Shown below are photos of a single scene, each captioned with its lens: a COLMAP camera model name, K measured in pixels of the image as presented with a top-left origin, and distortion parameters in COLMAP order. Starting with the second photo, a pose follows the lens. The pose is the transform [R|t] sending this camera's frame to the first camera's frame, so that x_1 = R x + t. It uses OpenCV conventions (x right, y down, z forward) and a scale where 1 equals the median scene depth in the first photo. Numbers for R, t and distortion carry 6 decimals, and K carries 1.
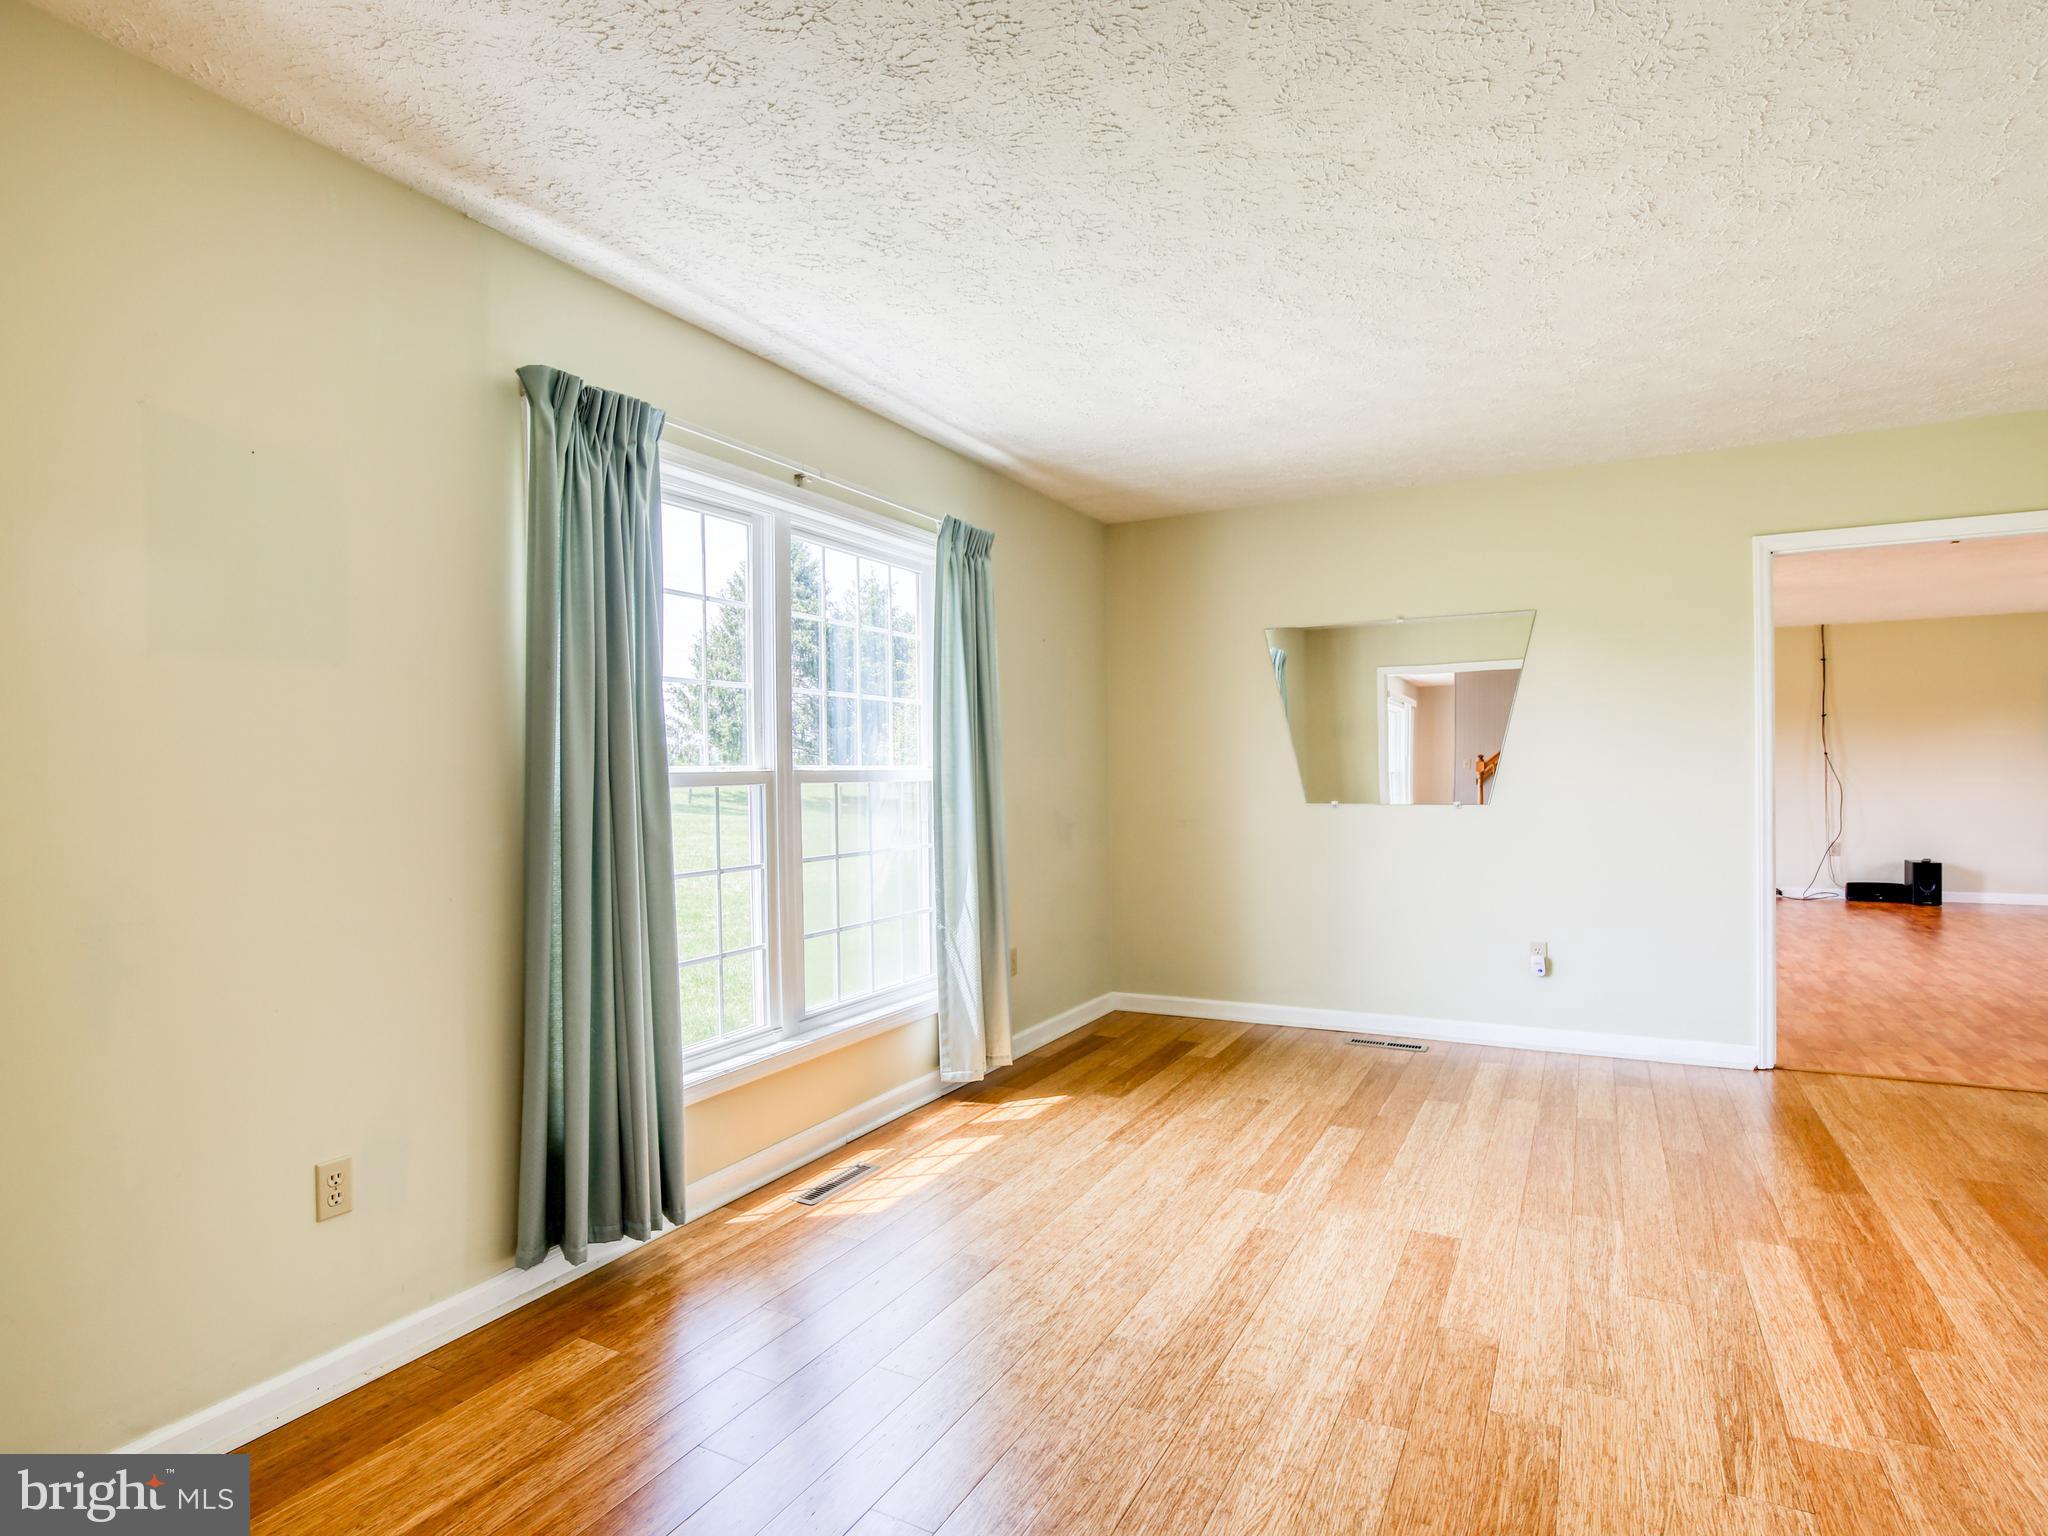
lens RADIAL K [[1081.2, 0, 1010.0], [0, 1081.2, 781.3], [0, 0, 1]] dist [-0.031502, 0.000938]
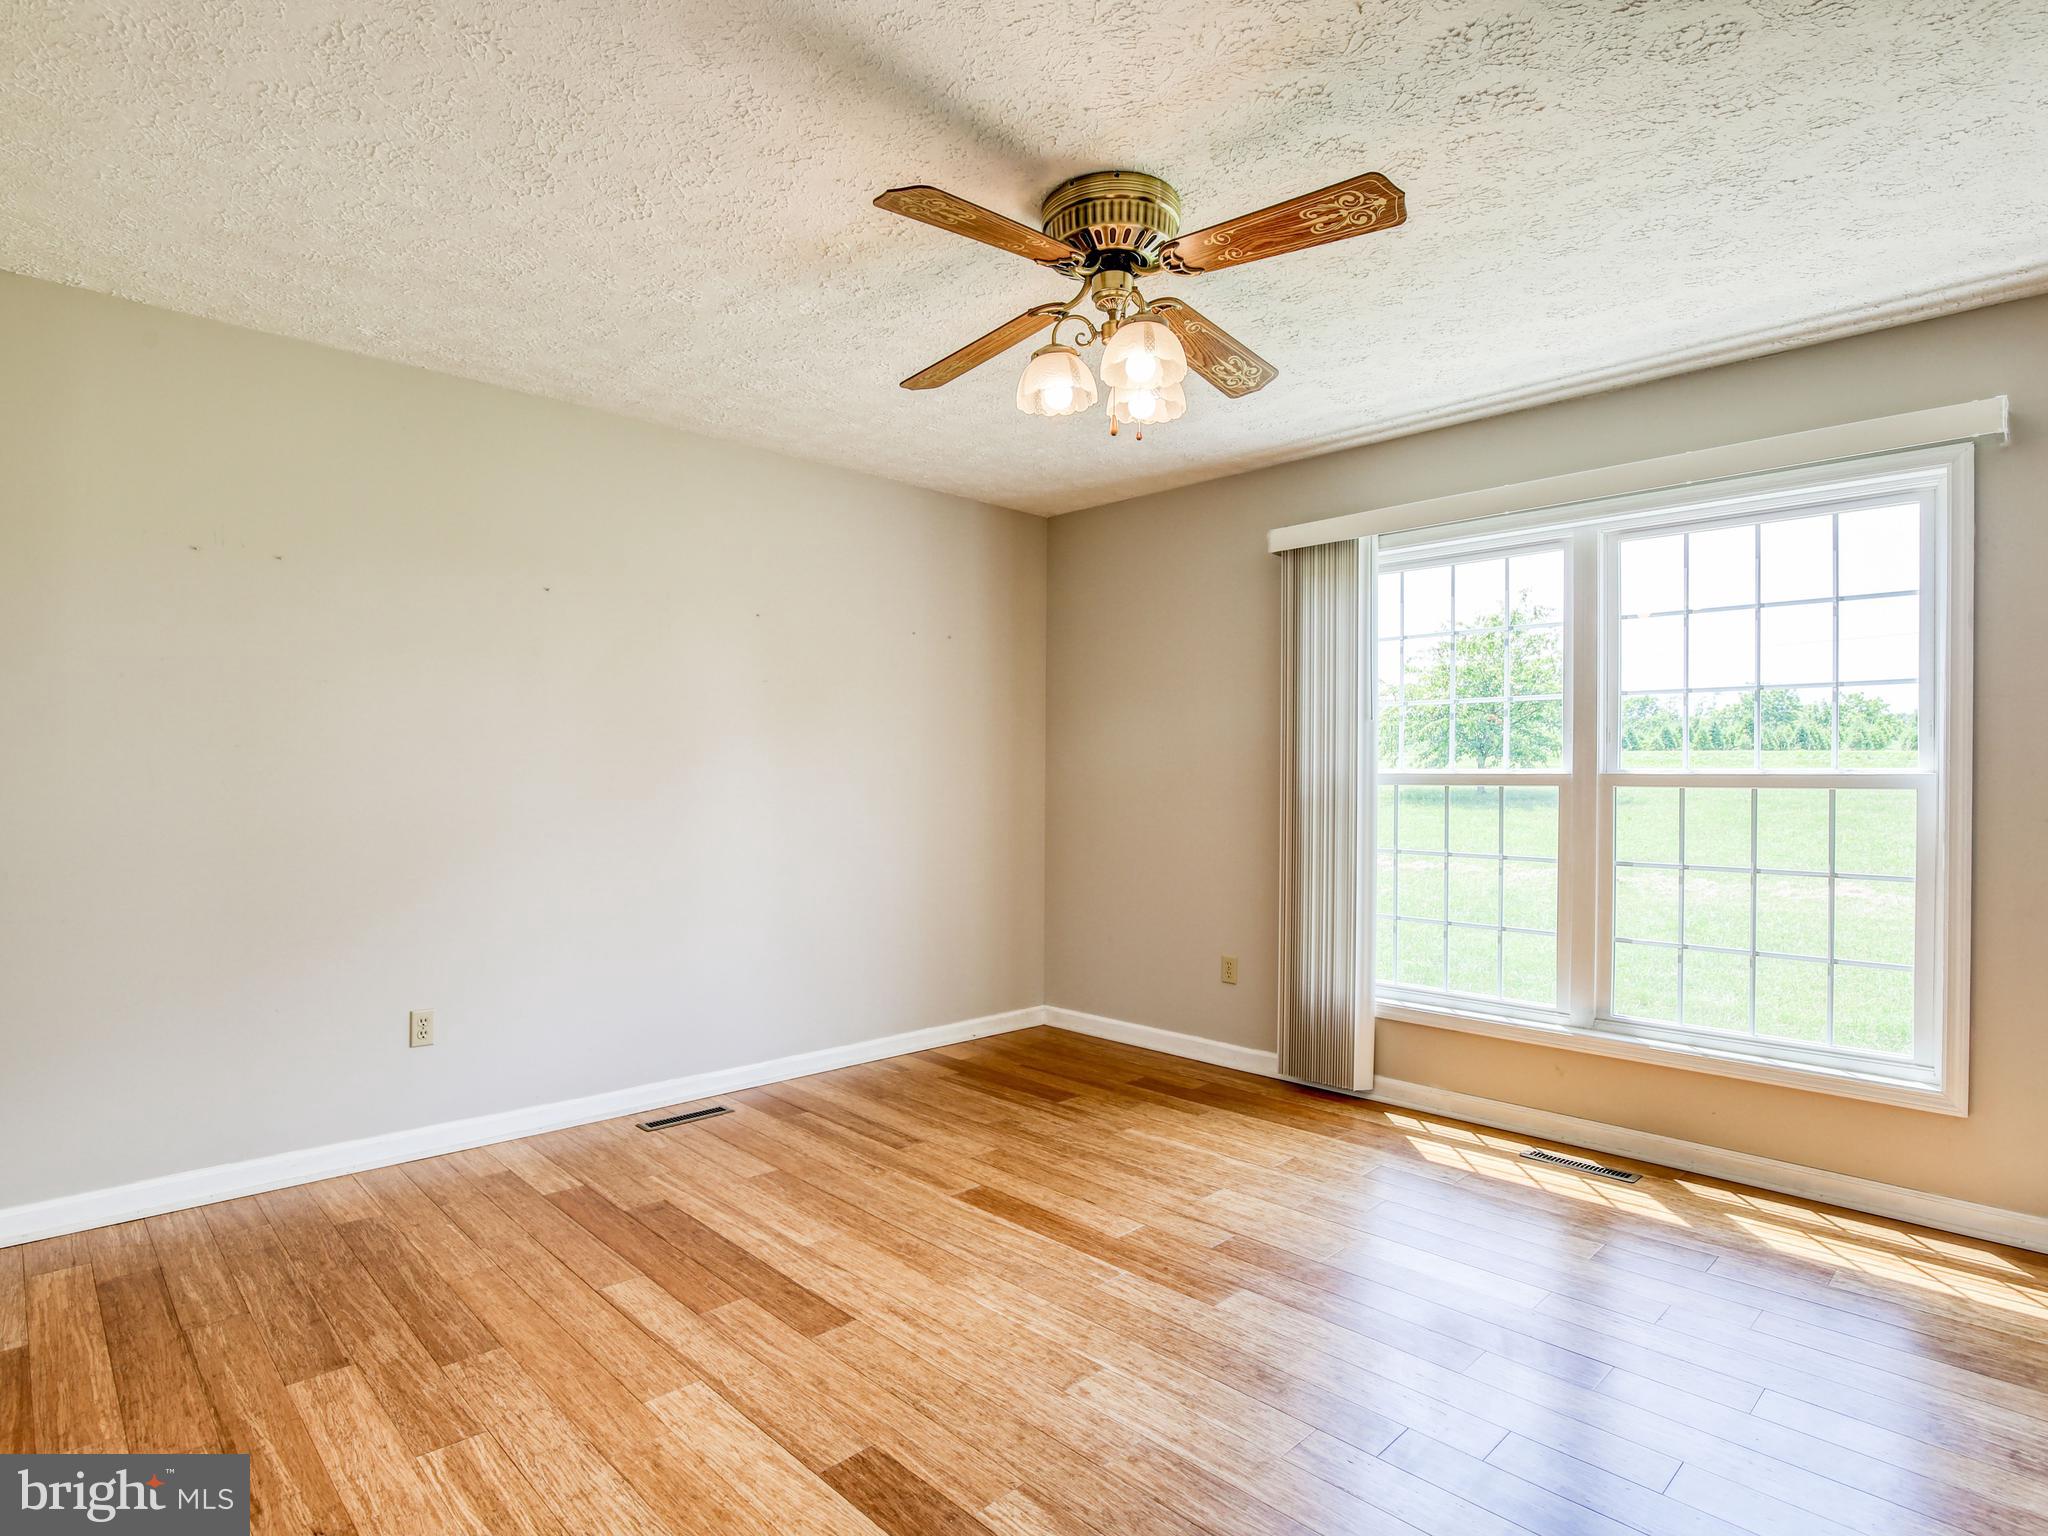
lens RADIAL K [[1008.5, 0, 1041.0], [0, 1008.5, 773.8], [0, 0, 1]] dist [-0.027074, 0.000254]
pose [[-0.247631, 0.011547, -0.968786, 0.876395], [-0.007270, 0.999879, 0.013776, -0.019434], [0.968827, 0.010454, -0.247517, 0.736924]]
